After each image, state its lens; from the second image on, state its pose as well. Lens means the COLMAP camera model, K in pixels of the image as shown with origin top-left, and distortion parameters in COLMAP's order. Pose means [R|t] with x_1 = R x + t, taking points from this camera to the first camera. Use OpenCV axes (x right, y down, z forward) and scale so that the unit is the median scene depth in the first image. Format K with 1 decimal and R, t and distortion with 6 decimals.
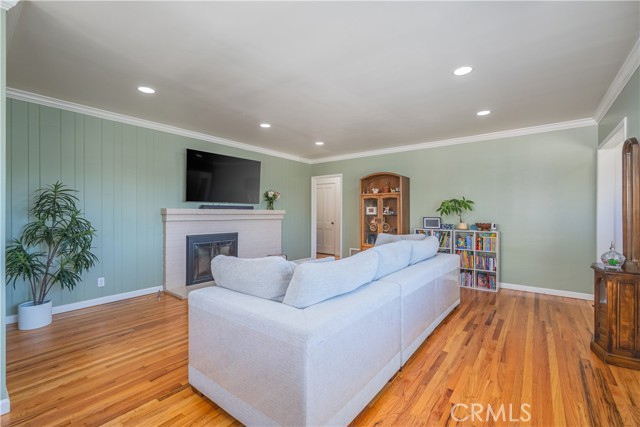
lens RADIAL K [[281.8, 0, 321.8], [0, 281.8, 212.0], [0, 0, 1]] dist [0.001958, -0.000274]
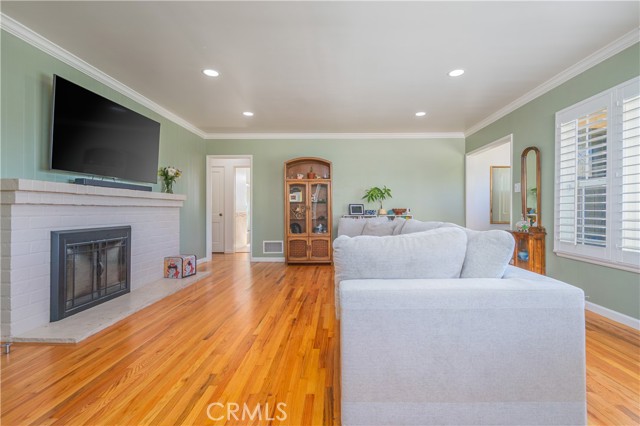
lens RADIAL K [[289.6, 0, 335.5], [0, 289.6, 209.6], [0, 0, 1]] dist [0.001779, 0.000080]
pose [[0.794570, -0.003964, 0.607159, -0.353878], [0.002446, 0.999991, 0.003328, 0.037606], [-0.607167, -0.001160, 0.794573, 0.193668]]
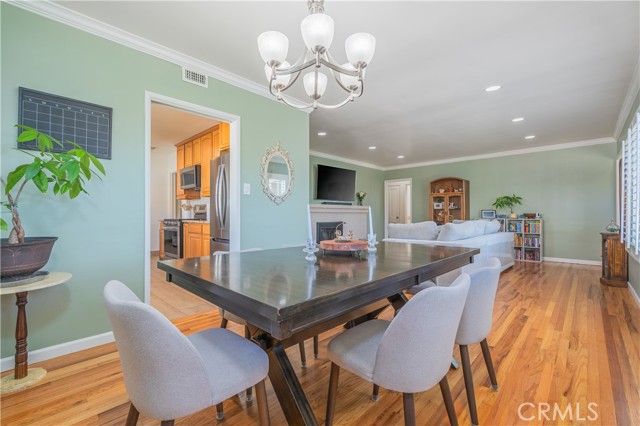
lens RADIAL K [[281.8, 0, 321.8], [0, 281.8, 211.5], [0, 0, 1]] dist [0.001958, -0.000274]
pose [[0.994653, -0.003953, -0.103196, -0.276150], [0.003294, 0.999973, -0.006555, 0.034012], [0.103219, 0.006180, 0.994639, -0.444790]]
